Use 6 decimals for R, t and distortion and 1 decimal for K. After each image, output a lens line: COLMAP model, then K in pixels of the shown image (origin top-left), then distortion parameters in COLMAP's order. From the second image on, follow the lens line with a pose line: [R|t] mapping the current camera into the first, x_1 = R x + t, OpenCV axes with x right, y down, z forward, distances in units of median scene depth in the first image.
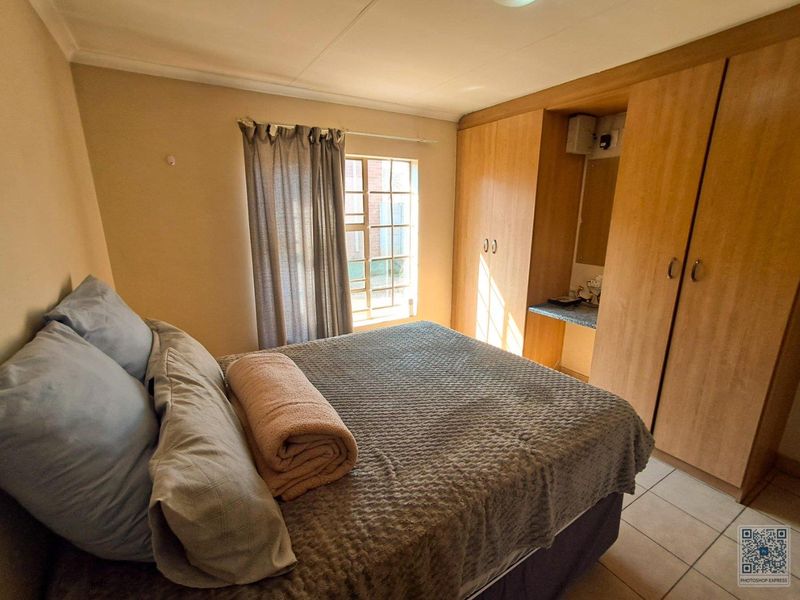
lens RADIAL K [[362.5, 0, 398.1], [0, 362.5, 301.8], [0, 0, 1]] dist [0.000309, 0.000663]
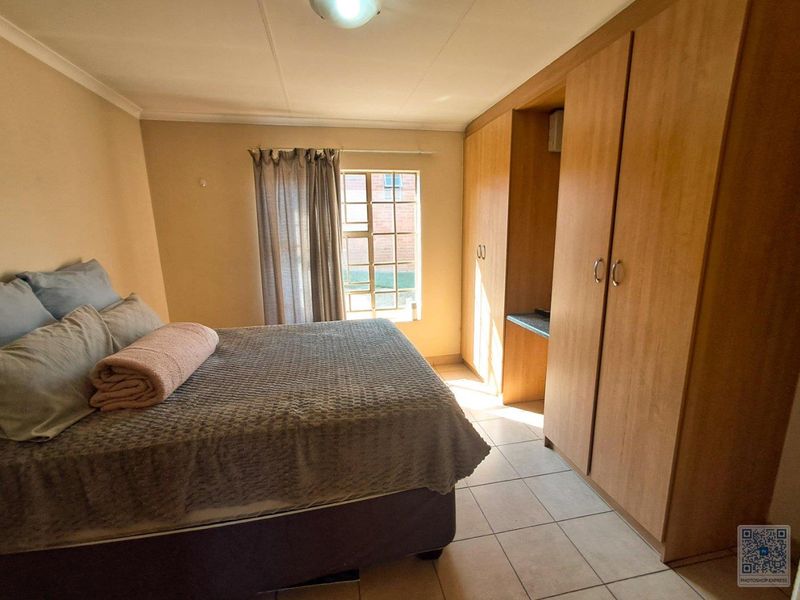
lens RADIAL K [[362.5, 0, 396.8], [0, 362.5, 299.8], [0, 0, 1]] dist [0.000309, 0.000663]
pose [[0.940378, 0.052144, -0.336110, 0.447230], [-0.069414, 0.996803, -0.039565, 0.034920], [0.332972, 0.060536, 0.940991, 0.012828]]
